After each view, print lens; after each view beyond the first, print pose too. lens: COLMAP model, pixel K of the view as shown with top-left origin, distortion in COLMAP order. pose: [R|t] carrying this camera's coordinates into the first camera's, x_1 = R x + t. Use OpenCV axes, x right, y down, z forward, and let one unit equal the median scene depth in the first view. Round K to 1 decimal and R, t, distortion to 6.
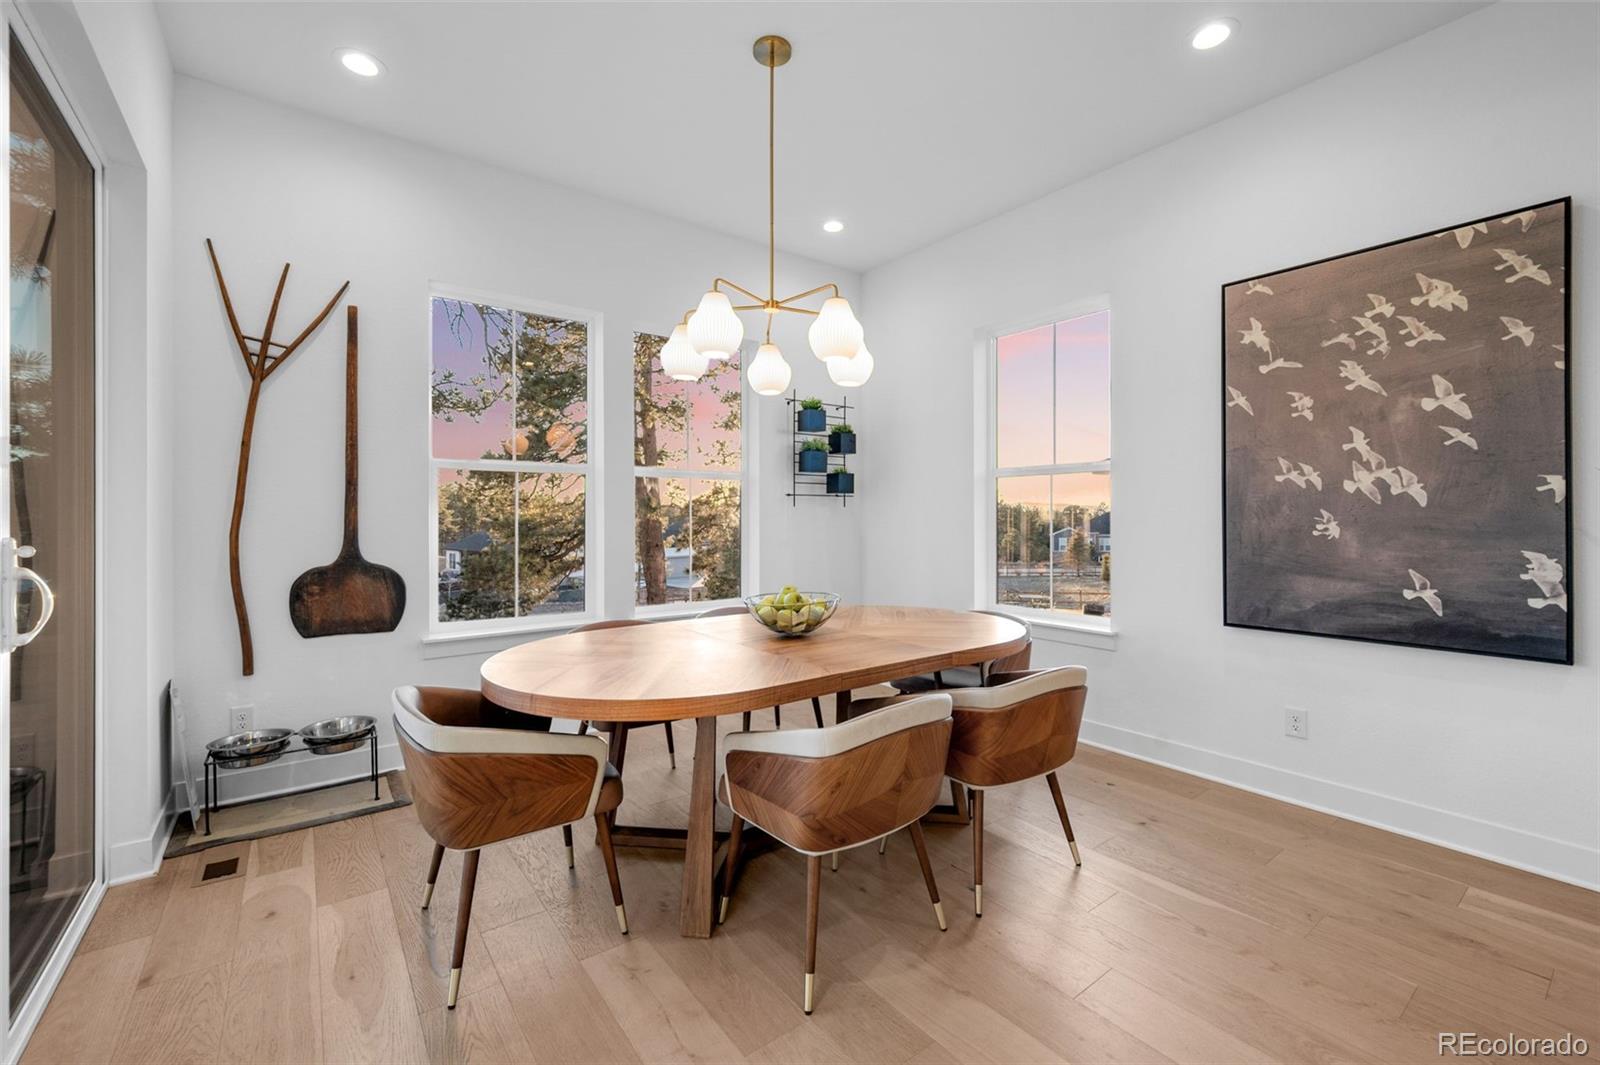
lens RADIAL K [[678.2, 0, 786.4], [0, 678.2, 518.6], [0, 0, 1]] dist [-0.000744, -0.000480]
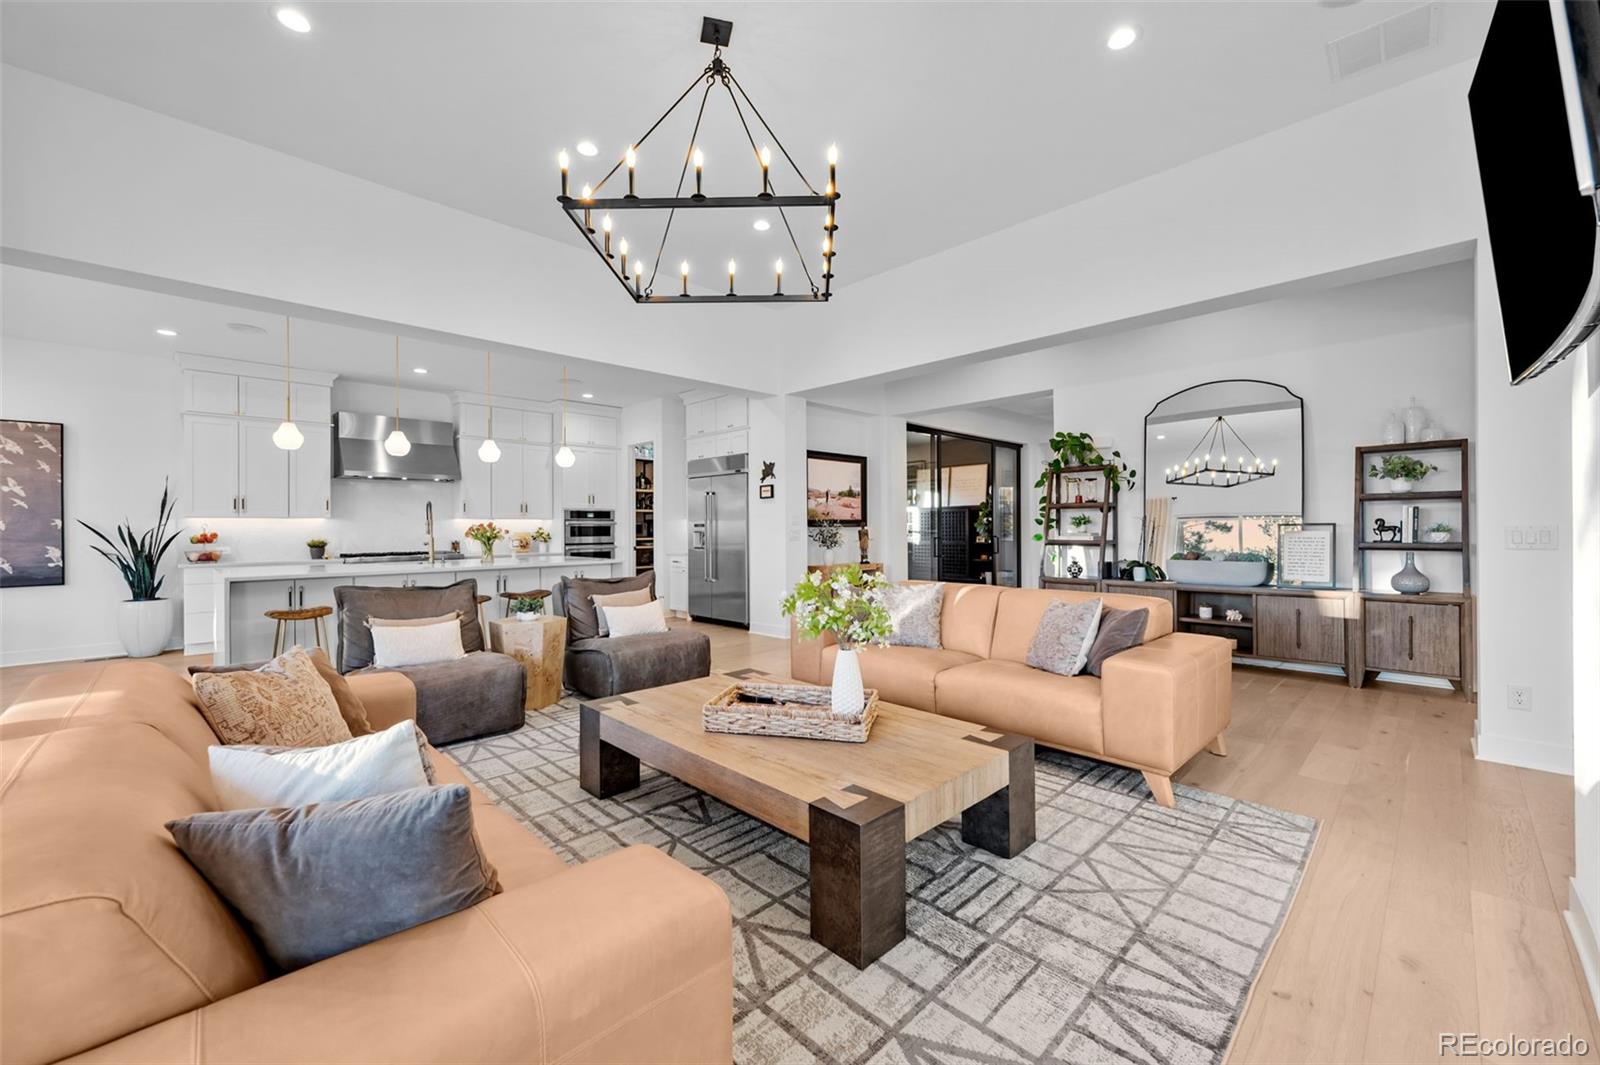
lens RADIAL K [[637.7, 0, 805.2], [0, 637.7, 526.9], [0, 0, 1]] dist [-0.000588, -0.000069]
pose [[-0.160824, 0.004533, 0.986973, -1.825974], [0.010553, 0.999940, -0.002873, 0.008156], [-0.986927, 0.009954, -0.160862, -1.514331]]
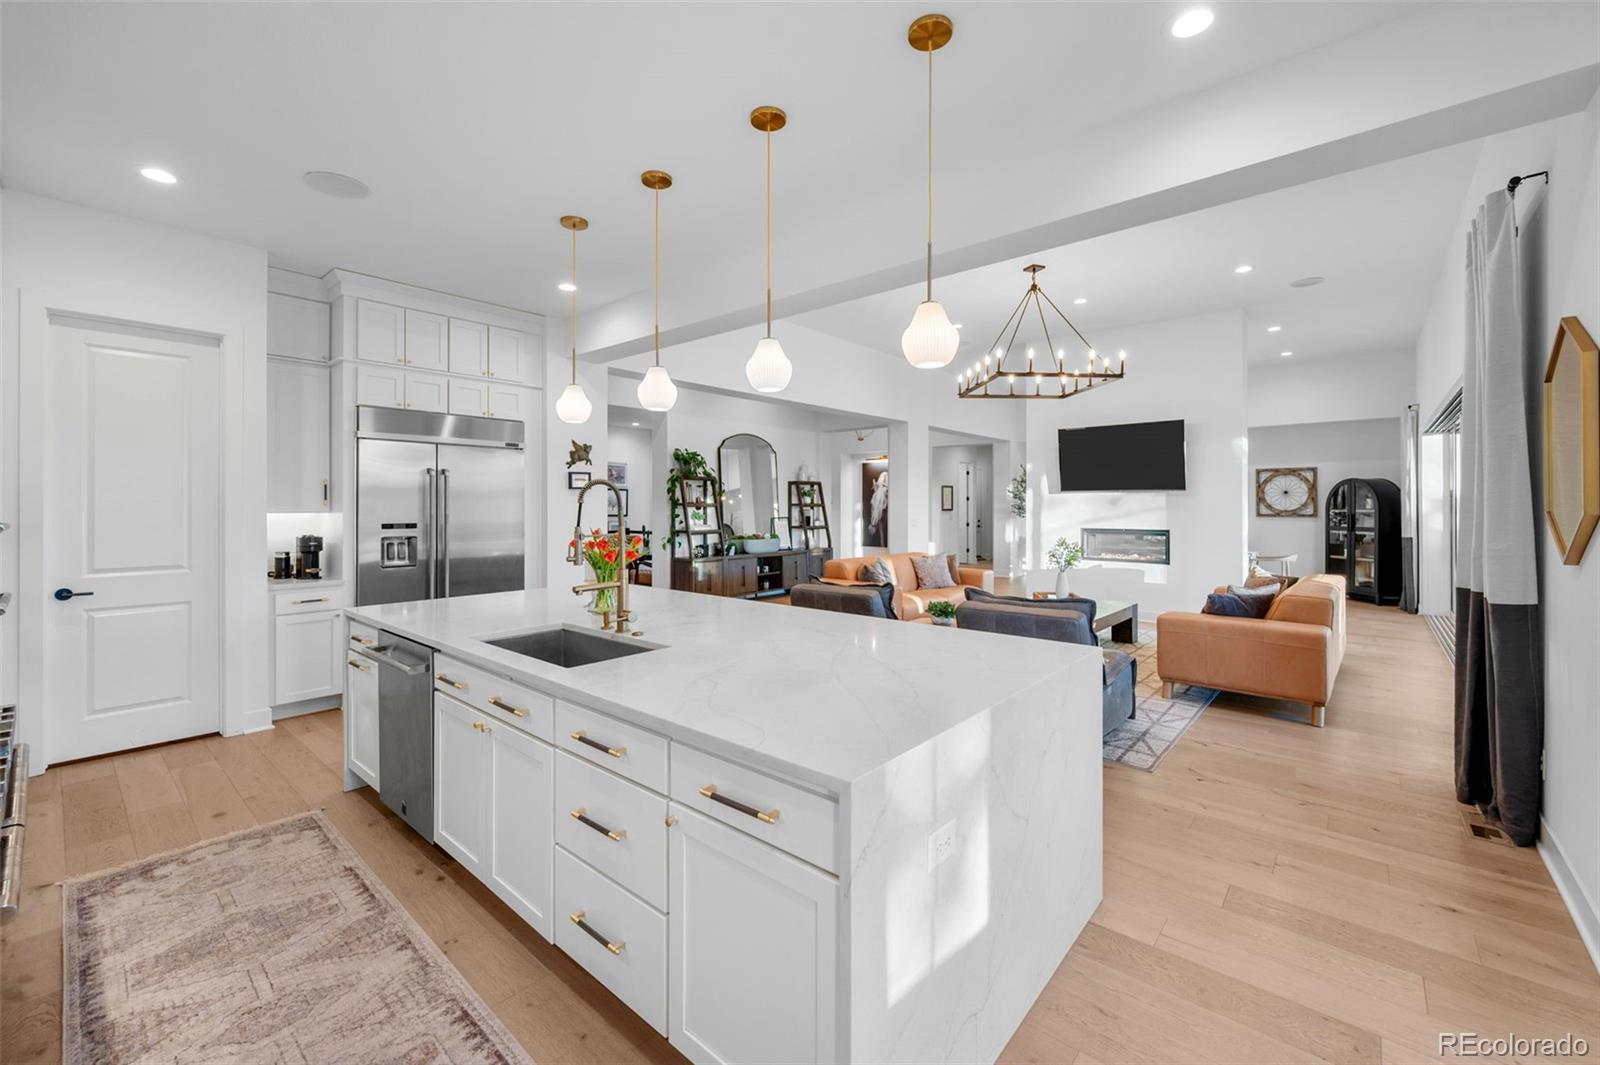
lens RADIAL K [[649.1, 0, 797.1], [0, 649.1, 504.8], [0, 0, 1]] dist [0.001513, 0.000065]
pose [[-0.973396, 0.002120, -0.229118, 0.837496], [0.001853, 0.999997, 0.001380, -0.078213], [0.229120, 0.000919, -0.973398, 0.609043]]
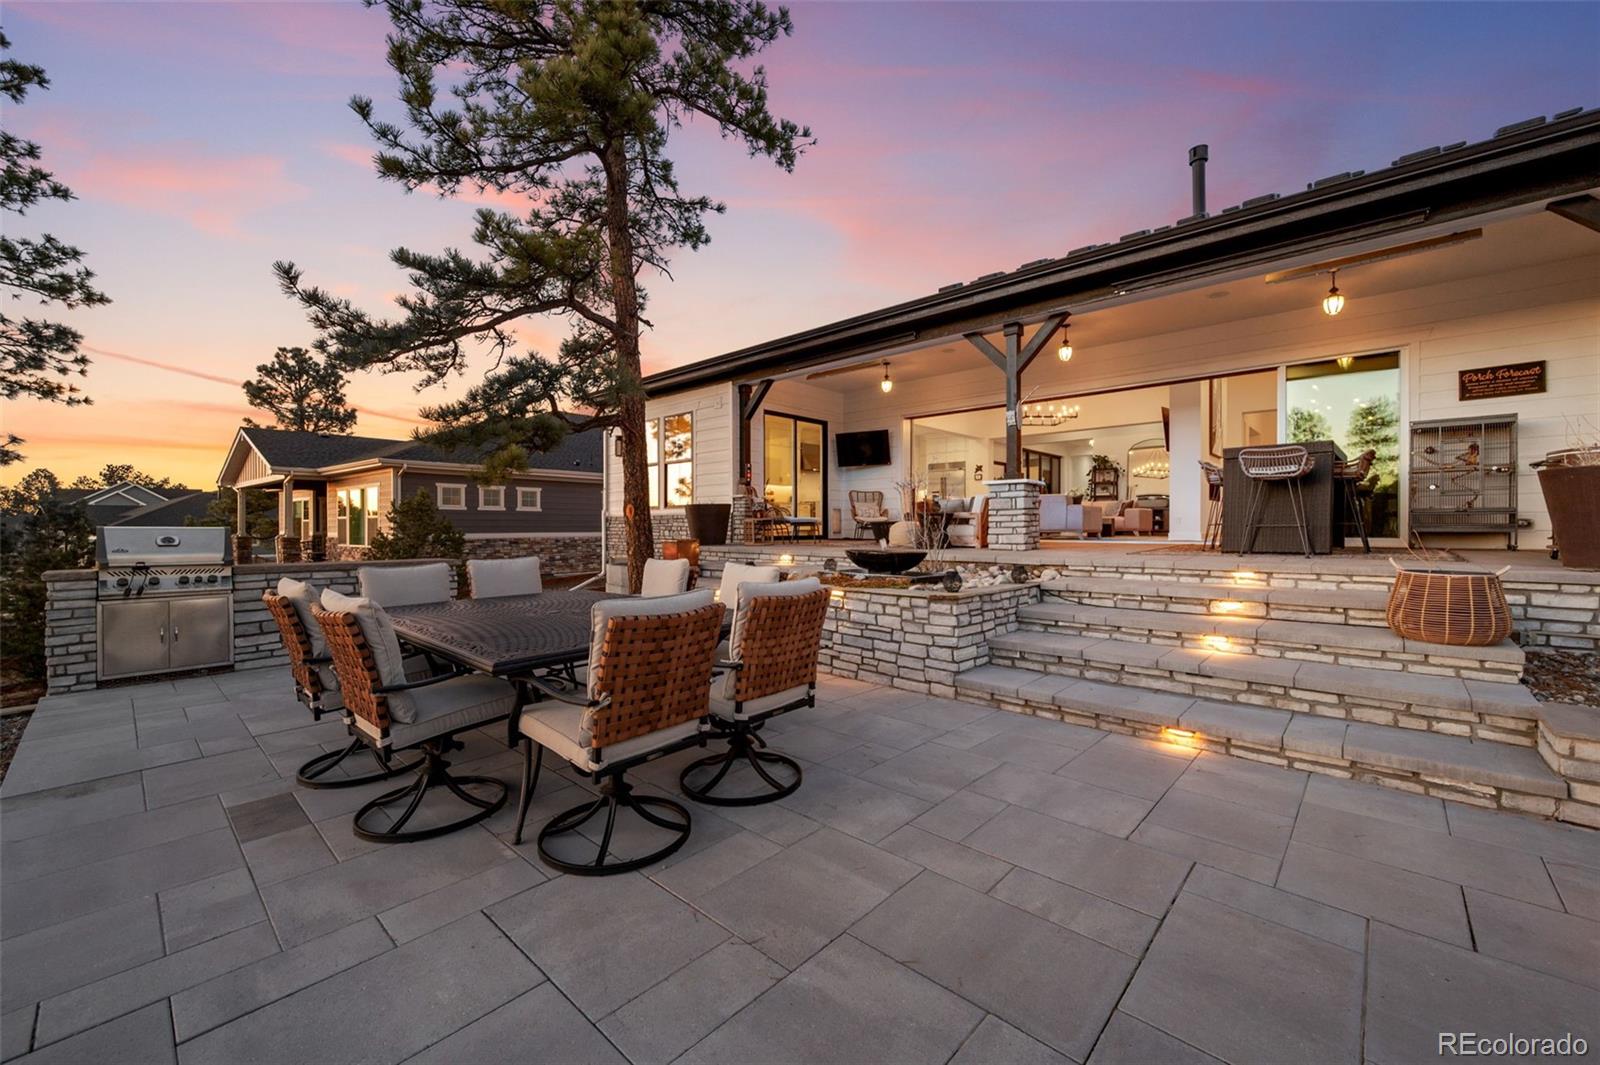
lens RADIAL K [[625.2, 0, 800.0], [0, 625.2, 532.5], [0, 0, 1]] dist [-0.000844, -0.000396]
pose [[-0.197164, -0.006391, 0.980350, -5.451194], [0.003050, 0.999970, 0.007132, 0.405263], [-0.980366, 0.004397, -0.197139, 1.551668]]
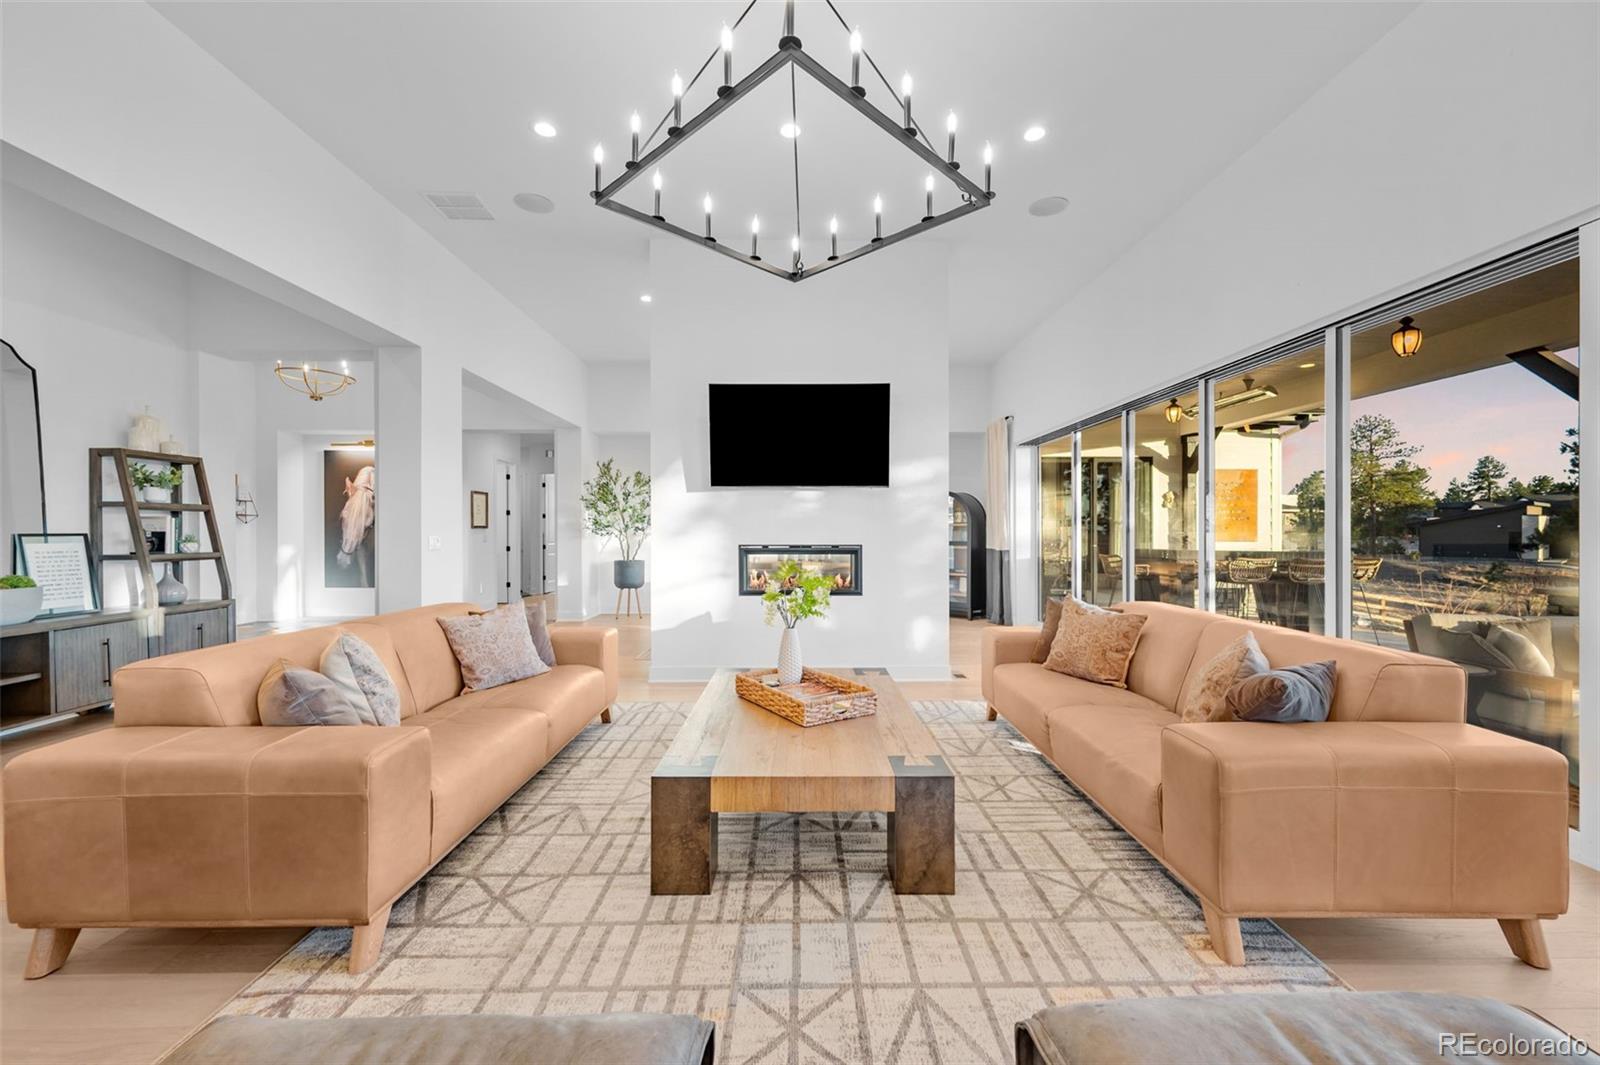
lens RADIAL K [[635.3, 0, 806.1], [0, 635.3, 537.3], [0, 0, 1]] dist [-0.002113, -0.000261]
pose [[-0.567874, 0.008982, -0.823067, 0.225616], [0.000683, 0.999945, 0.010441, 0.001740], [0.823115, 0.005367, -0.567849, -0.970673]]
